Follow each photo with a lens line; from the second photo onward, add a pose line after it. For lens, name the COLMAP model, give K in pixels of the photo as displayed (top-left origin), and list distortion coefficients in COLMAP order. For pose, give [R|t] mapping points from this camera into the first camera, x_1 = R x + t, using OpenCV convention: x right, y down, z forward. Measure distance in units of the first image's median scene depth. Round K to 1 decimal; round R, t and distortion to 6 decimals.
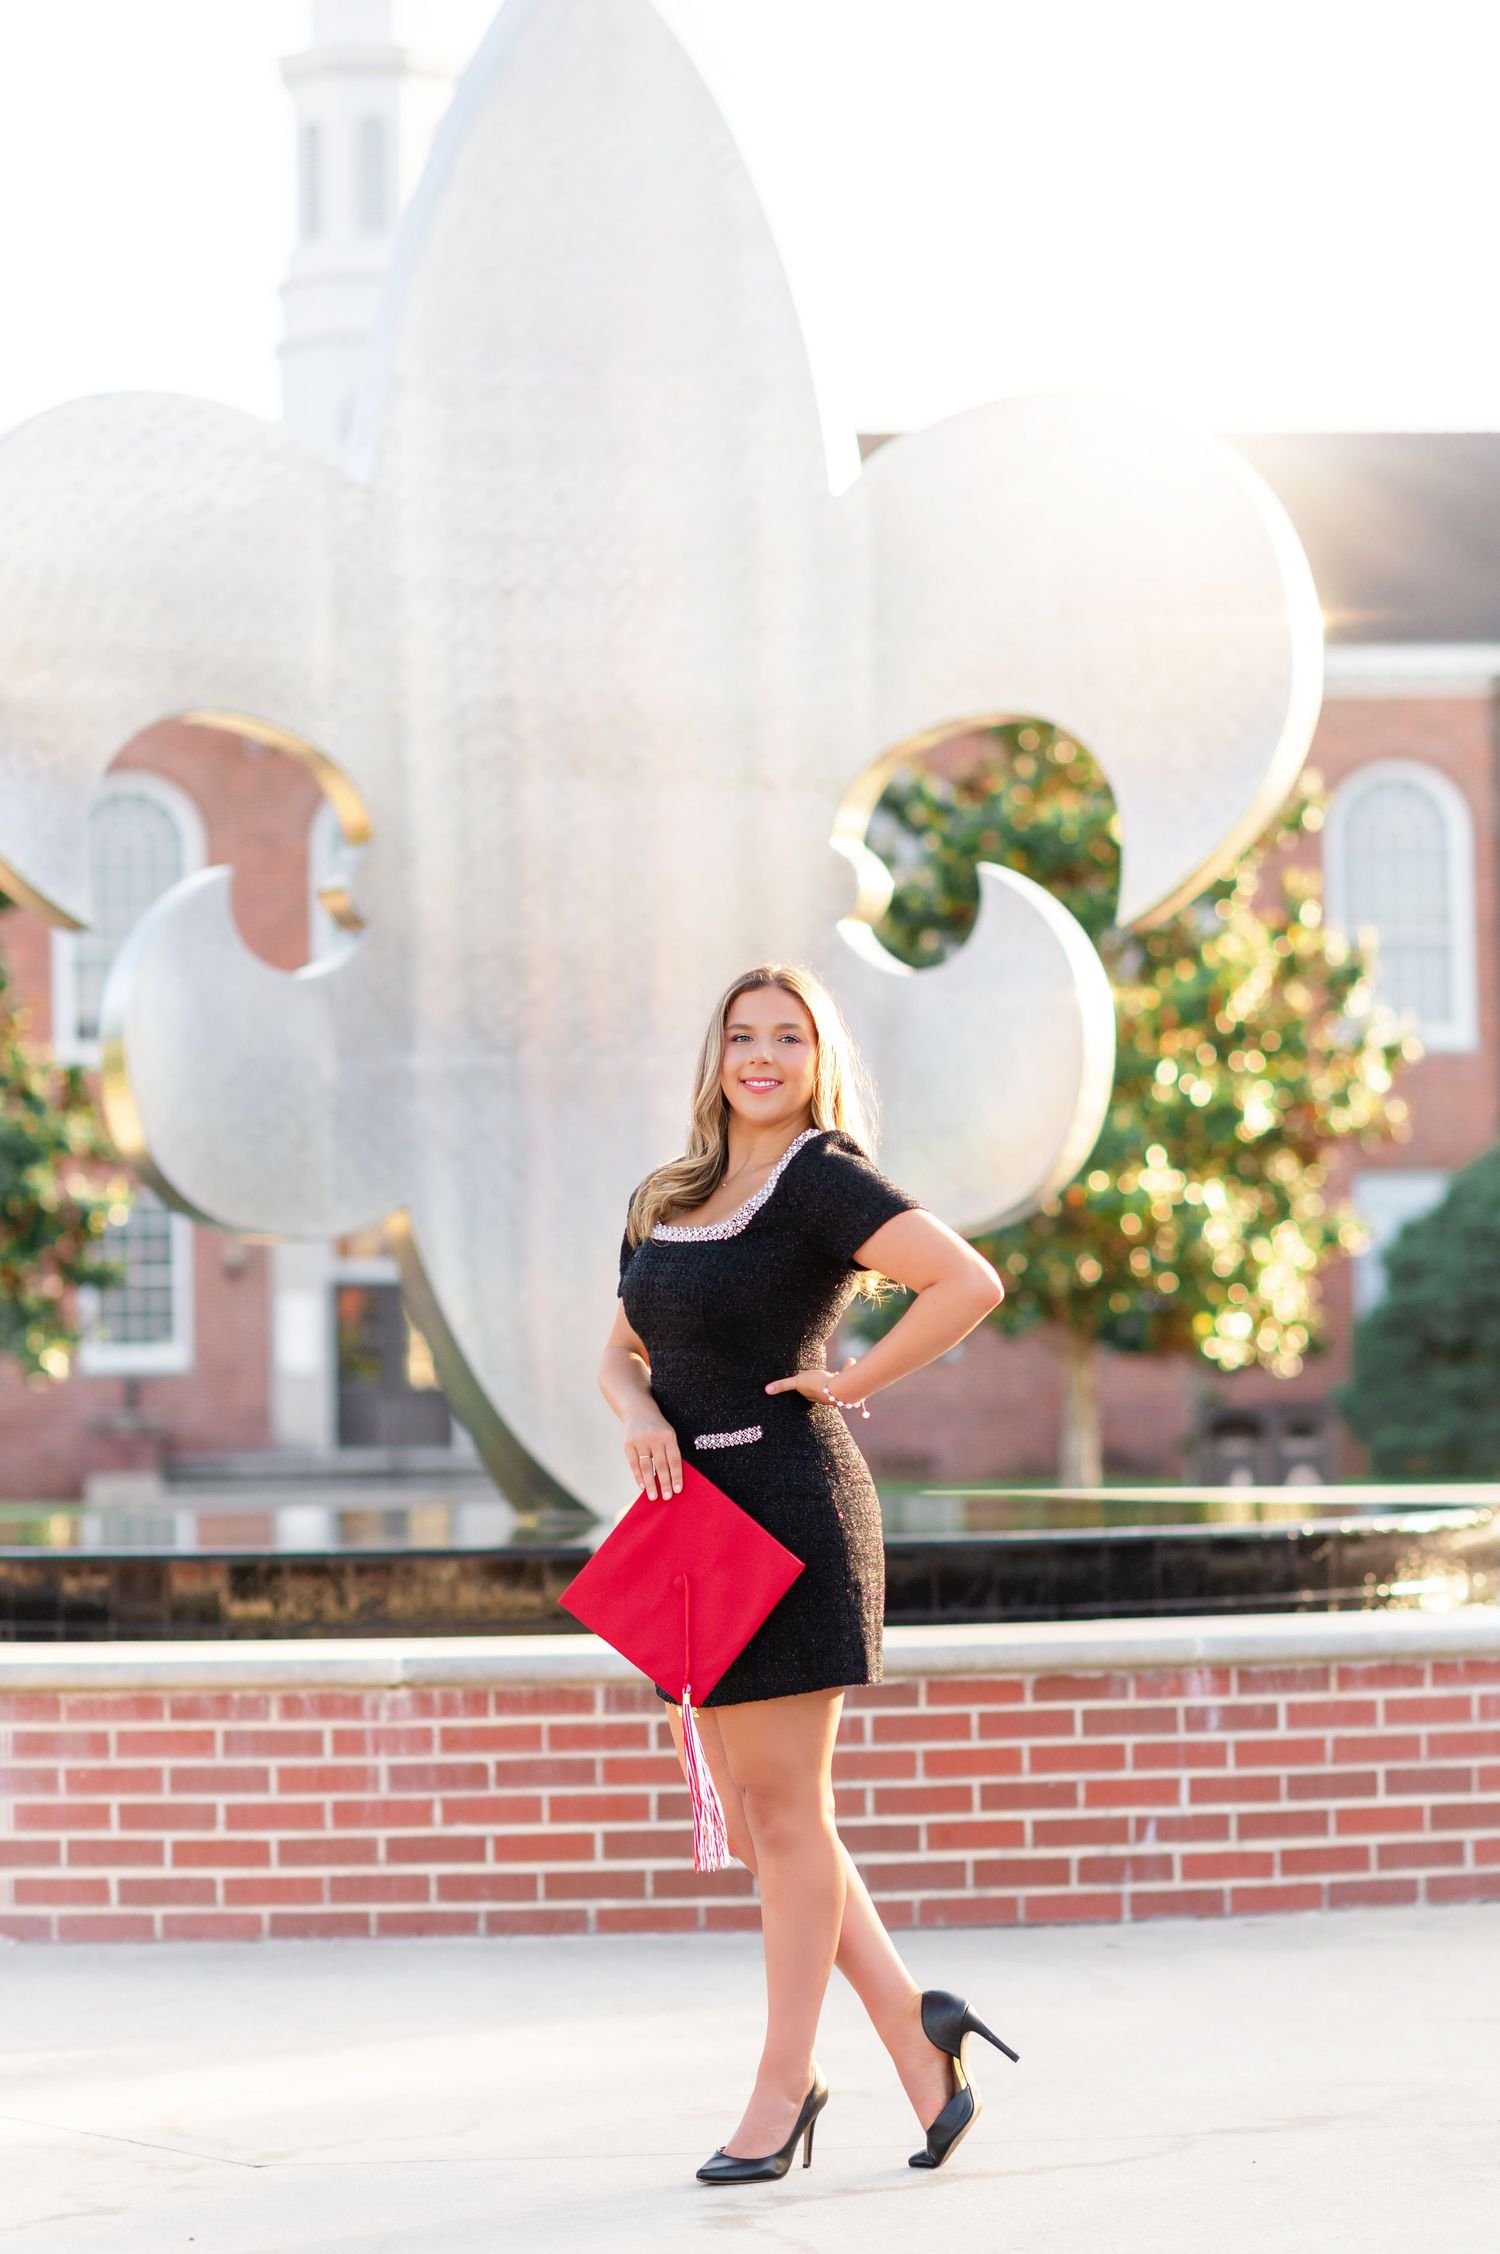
lens RADIAL K [[5991.9, 0, 680.0], [0, 5991.9, 1149.9], [0, 0, 1]] dist [0.021012, 0.000000]
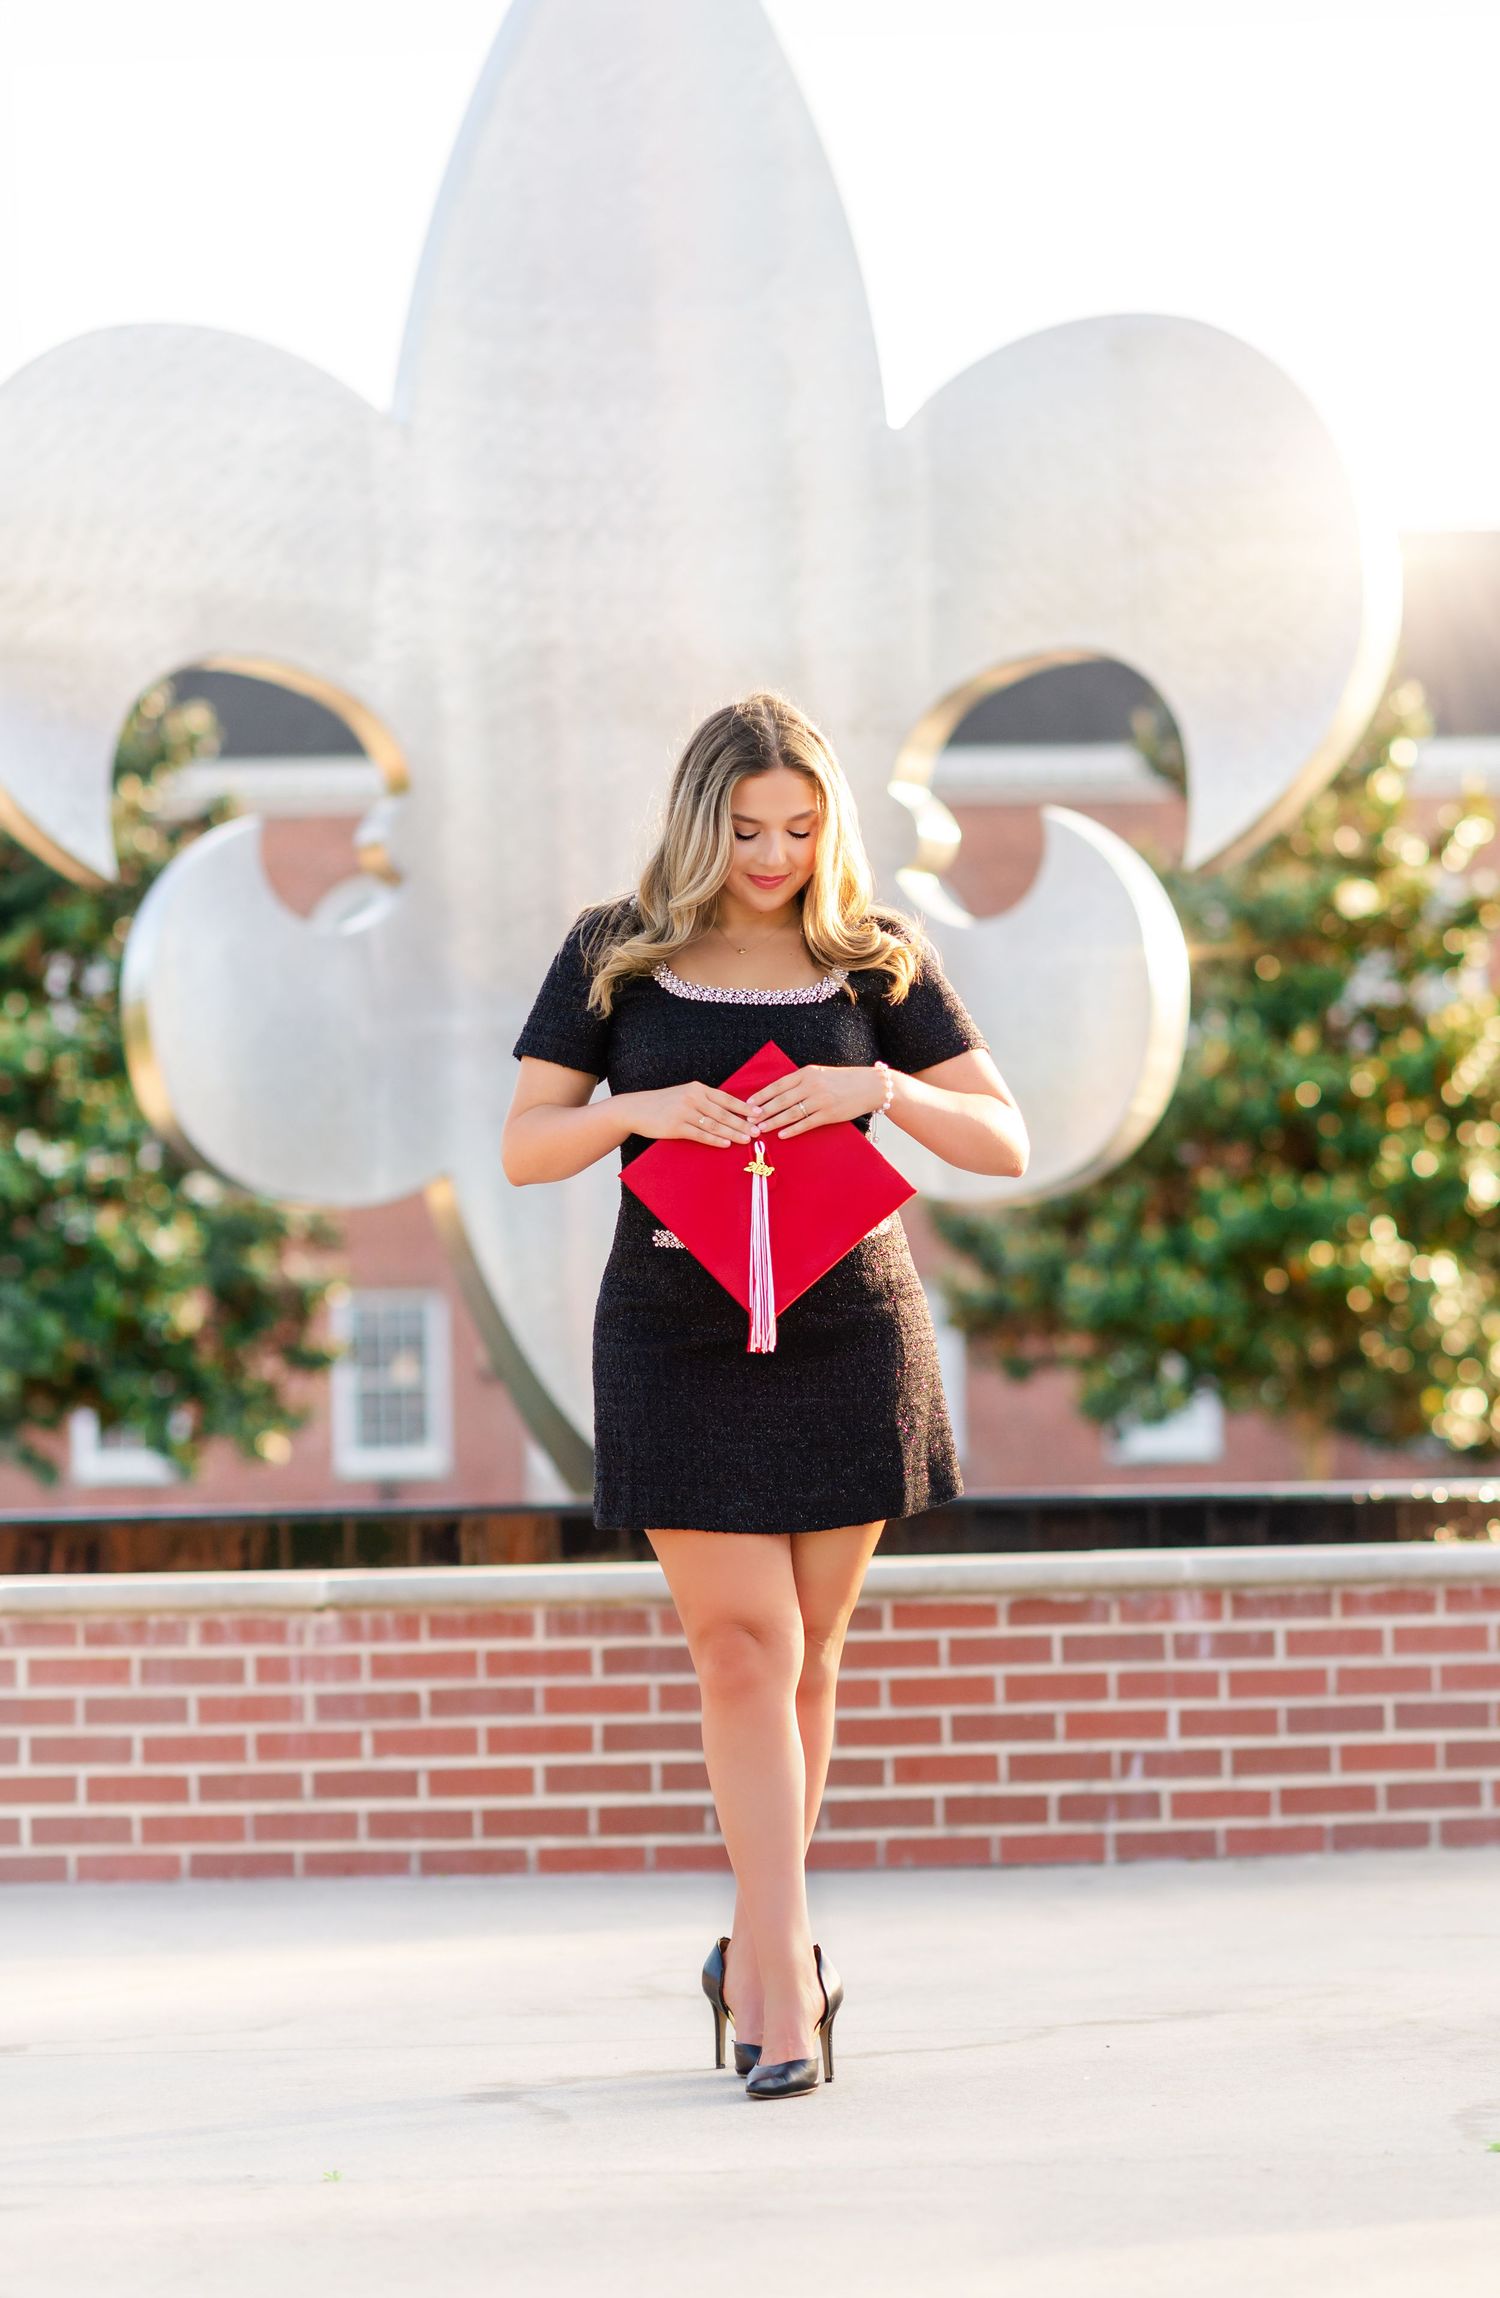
lens RADIAL K [[5874.7, 0, 754.9], [0, 5874.7, 1164.3], [0, 0, 1]] dist [-0.009662, 0.000000]
pose [[0.998753, -0.005825, -0.049577, 0.064139], [0.004417, 0.999585, -0.028454, 0.045306], [0.049722, 0.028200, 0.998365, 0.084585]]
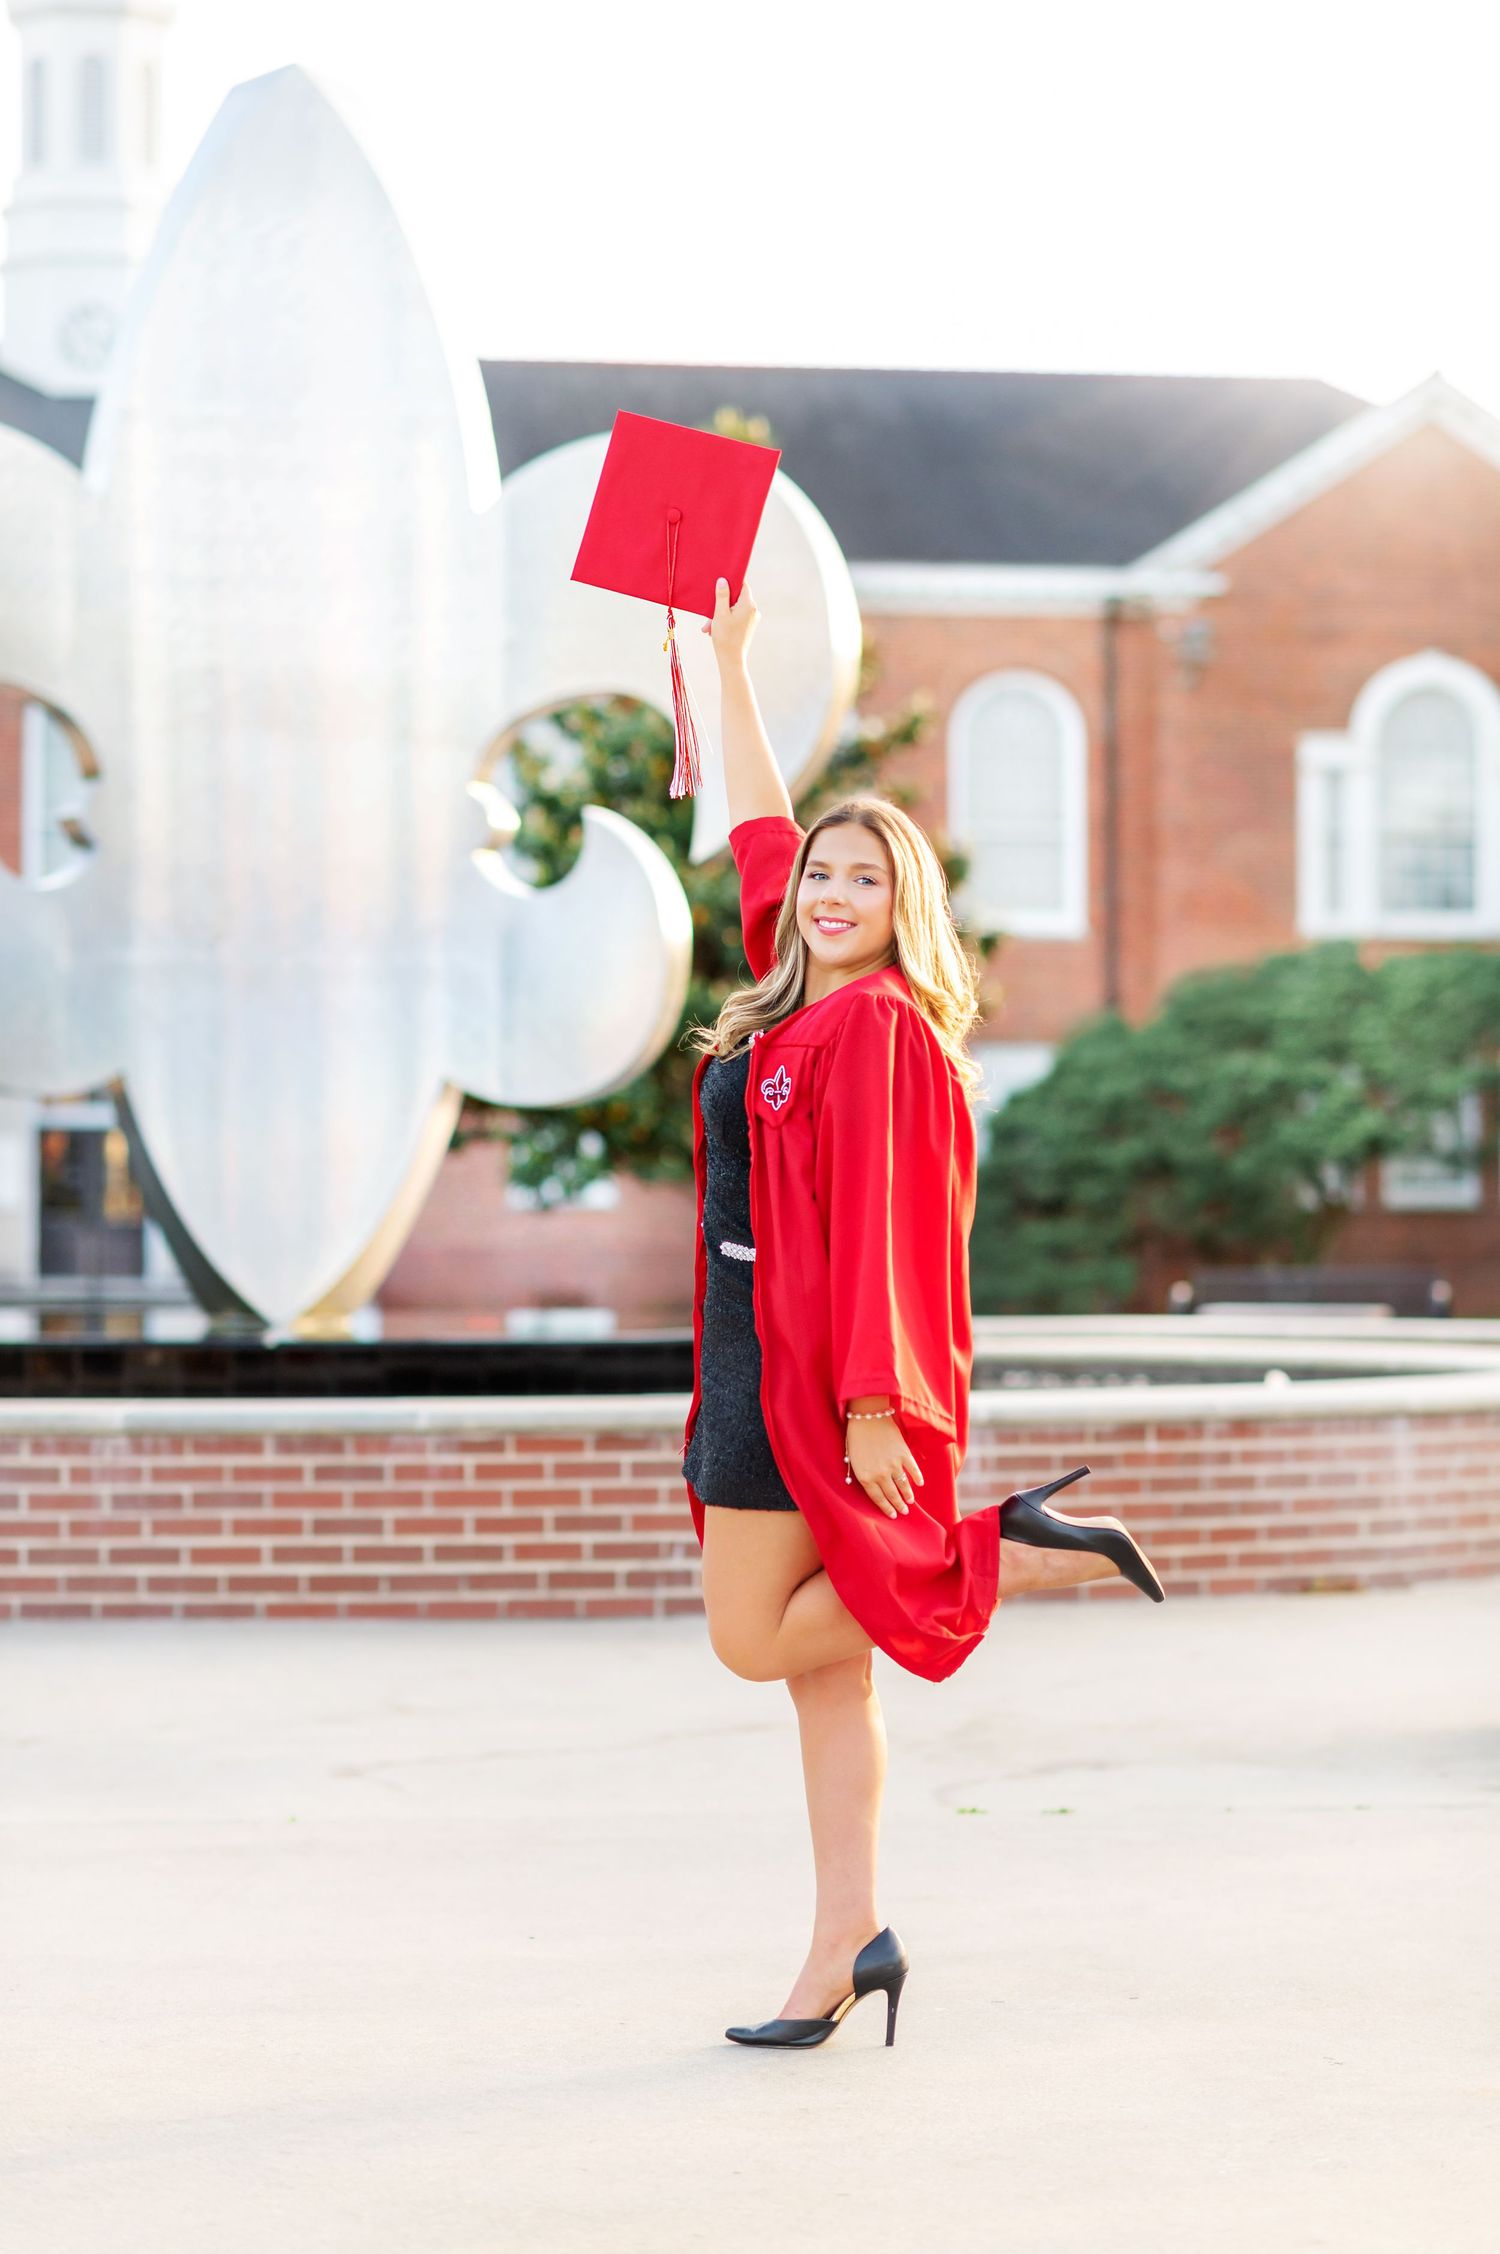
lens RADIAL K [[5991.9, 0, 735.7], [0, 5991.9, 1188.6], [0, 0, 1]] dist [0.021012, 0.000000]
pose [[0.997892, 0.020251, 0.061662, 0.006693], [-0.022177, 0.999282, 0.030714, -0.009164], [-0.060996, -0.032017, 0.997624, -0.333798]]
